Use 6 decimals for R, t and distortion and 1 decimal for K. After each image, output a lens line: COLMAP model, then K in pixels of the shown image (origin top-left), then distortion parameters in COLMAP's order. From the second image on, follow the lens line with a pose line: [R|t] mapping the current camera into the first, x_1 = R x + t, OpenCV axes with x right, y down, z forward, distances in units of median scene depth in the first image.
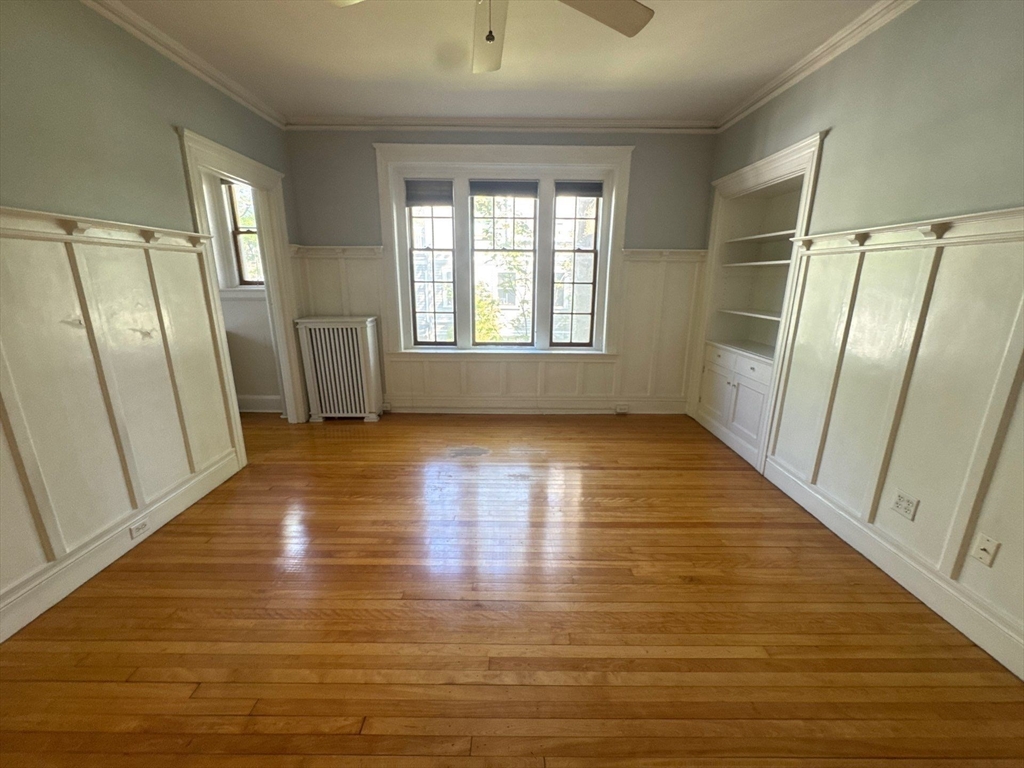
lens RADIAL K [[410.6, 0, 515.1], [0, 410.6, 385.2], [0, 0, 1]] dist [-0.003141, -0.000253]
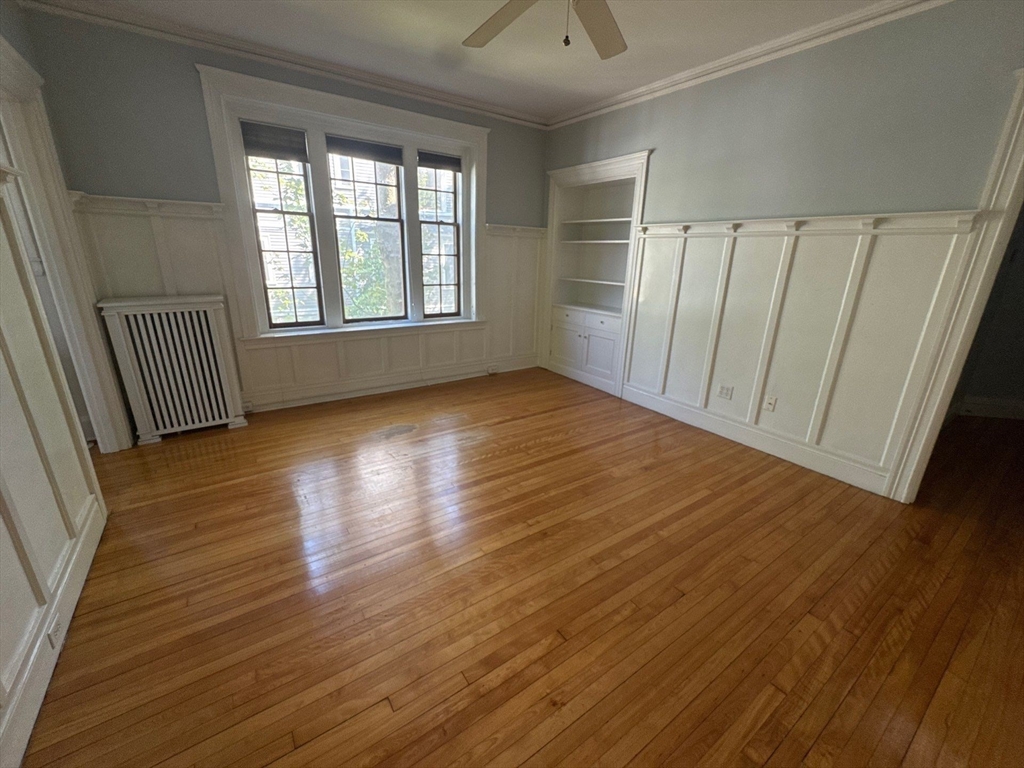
lens RADIAL K [[410.6, 0, 515.1], [0, 410.6, 385.2], [0, 0, 1]] dist [-0.003141, -0.000253]
pose [[0.823281, -0.159080, 0.544887, -0.346587], [0.123795, 0.987139, 0.101152, -0.006917], [-0.553970, -0.015823, 0.832386, 0.033839]]
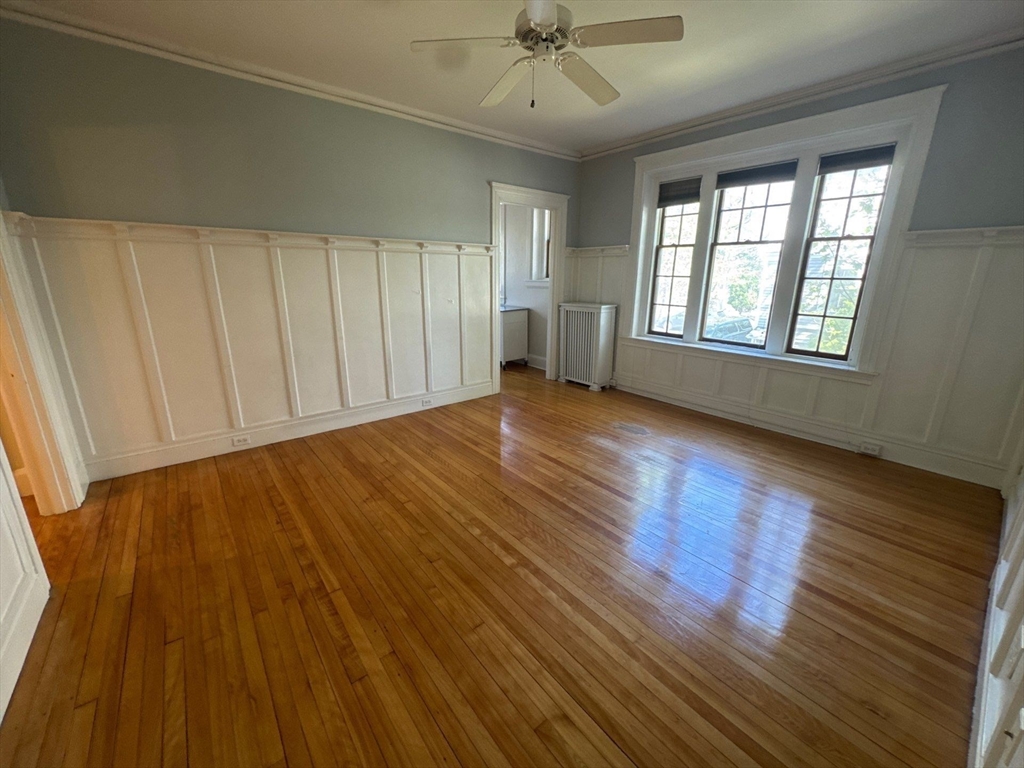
lens RADIAL K [[410.6, 0, 515.1], [0, 410.6, 385.2], [0, 0, 1]] dist [-0.003141, -0.000253]
pose [[0.630346, 0.203109, -0.749273, 0.433351], [-0.200813, 0.974978, 0.095352, 0.004273], [0.749892, 0.090359, 0.655360, 0.025722]]
